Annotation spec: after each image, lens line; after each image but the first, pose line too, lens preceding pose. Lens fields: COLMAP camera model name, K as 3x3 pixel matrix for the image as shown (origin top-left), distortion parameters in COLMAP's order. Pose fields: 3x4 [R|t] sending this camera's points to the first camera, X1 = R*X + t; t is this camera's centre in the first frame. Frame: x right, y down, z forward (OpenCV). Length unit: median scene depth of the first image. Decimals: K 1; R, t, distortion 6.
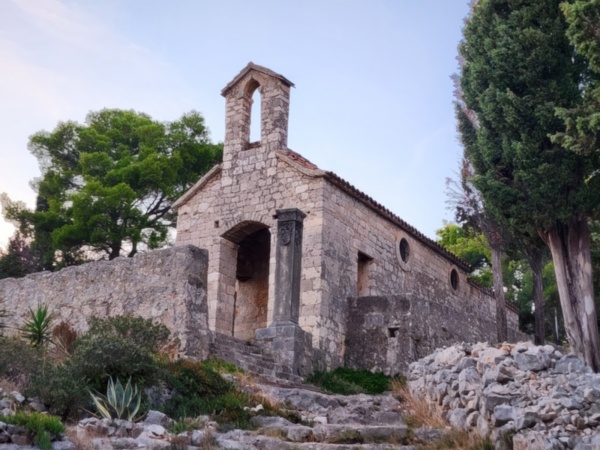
lens RADIAL K [[881.0, 0, 318.0], [0, 881.0, 233.8], [0, 0, 1]] dist [0.159114, 0.000000]
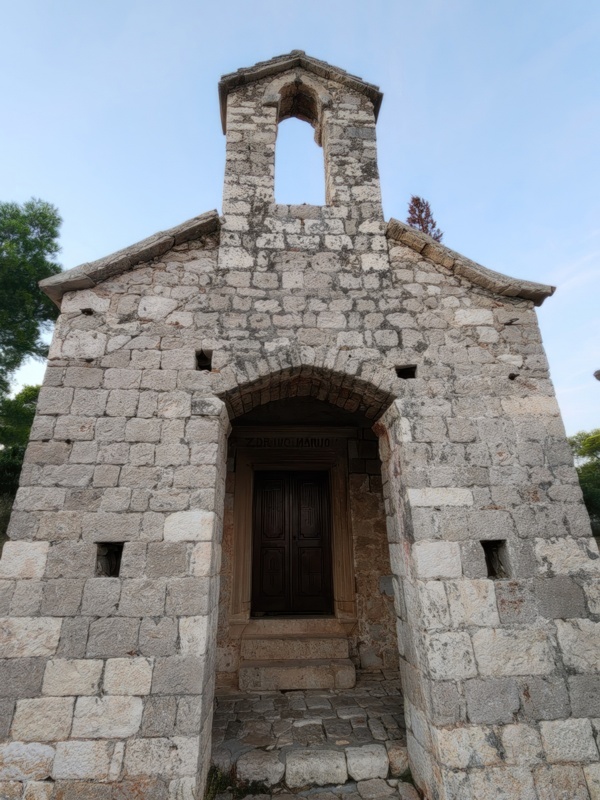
lens RADIAL K [[396.2, 0, 275.8], [0, 396.2, 410.9], [0, 0, 1]] dist [-0.002292, 0.001026]
pose [[0.827609, 0.177629, 0.532457, -0.171924], [-0.141446, 0.983992, -0.108409, 0.021199], [-0.543190, 0.014406, 0.839486, 0.870725]]
